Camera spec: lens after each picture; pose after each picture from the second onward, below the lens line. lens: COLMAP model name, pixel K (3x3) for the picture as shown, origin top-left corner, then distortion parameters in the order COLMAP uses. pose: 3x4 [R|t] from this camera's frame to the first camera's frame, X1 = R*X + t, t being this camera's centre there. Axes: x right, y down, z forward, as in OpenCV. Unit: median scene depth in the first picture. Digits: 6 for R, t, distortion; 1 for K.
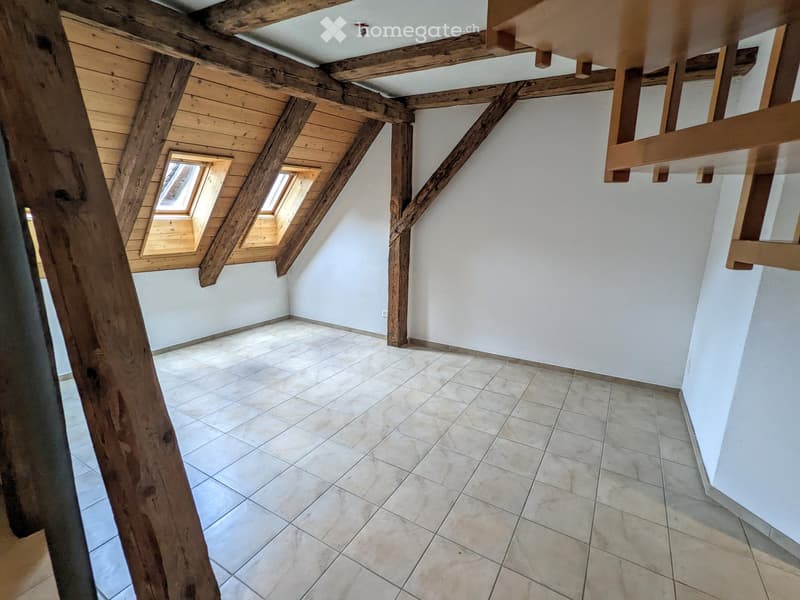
lens RADIAL K [[378.2, 0, 398.6], [0, 378.2, 300.1], [0, 0, 1]] dist [0.001416, 0.001417]
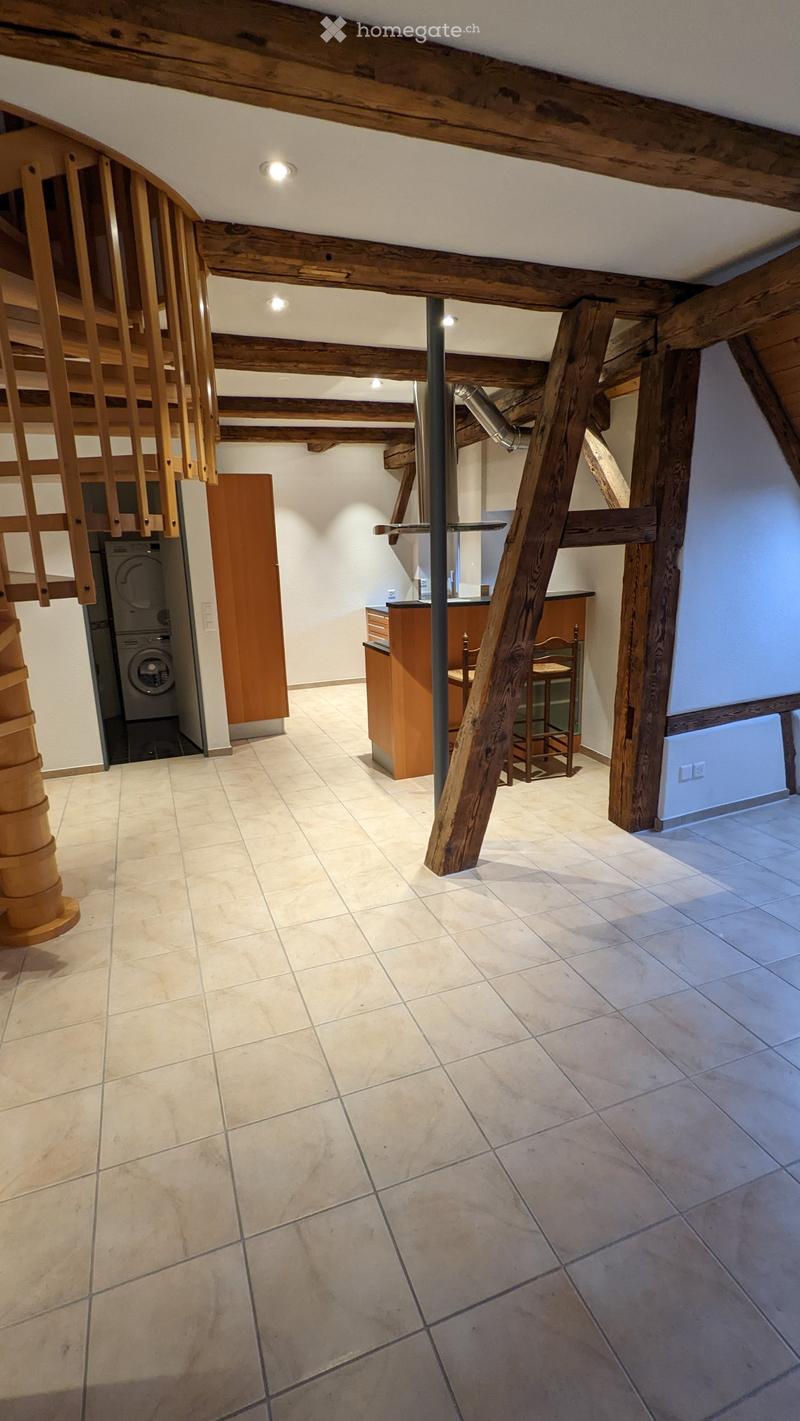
lens RADIAL K [[673.8, 0, 394.4], [0, 673.8, 715.5], [0, 0, 1]] dist [-0.002683, 0.000431]
pose [[-0.612413, 0.195103, -0.766084, 0.510016], [-0.166457, 0.915516, 0.366227, -0.177959], [0.772814, 0.351803, -0.528198, 0.760255]]
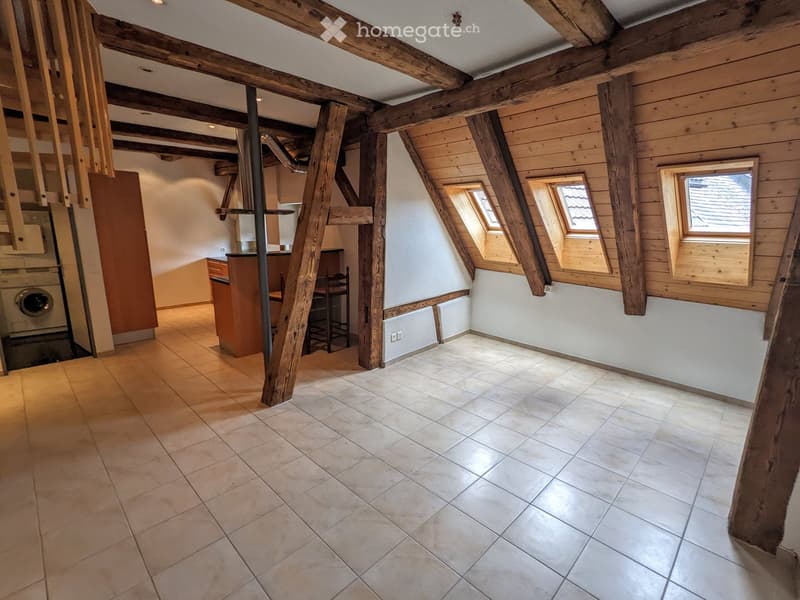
lens RADIAL K [[378.2, 0, 400.3], [0, 378.2, 301.1], [0, 0, 1]] dist [0.001416, 0.001417]
pose [[-0.217411, 0.178739, -0.959575, 0.570468], [-0.241278, 0.942741, 0.230270, -0.175498], [0.945789, 0.281588, -0.161837, 0.769024]]
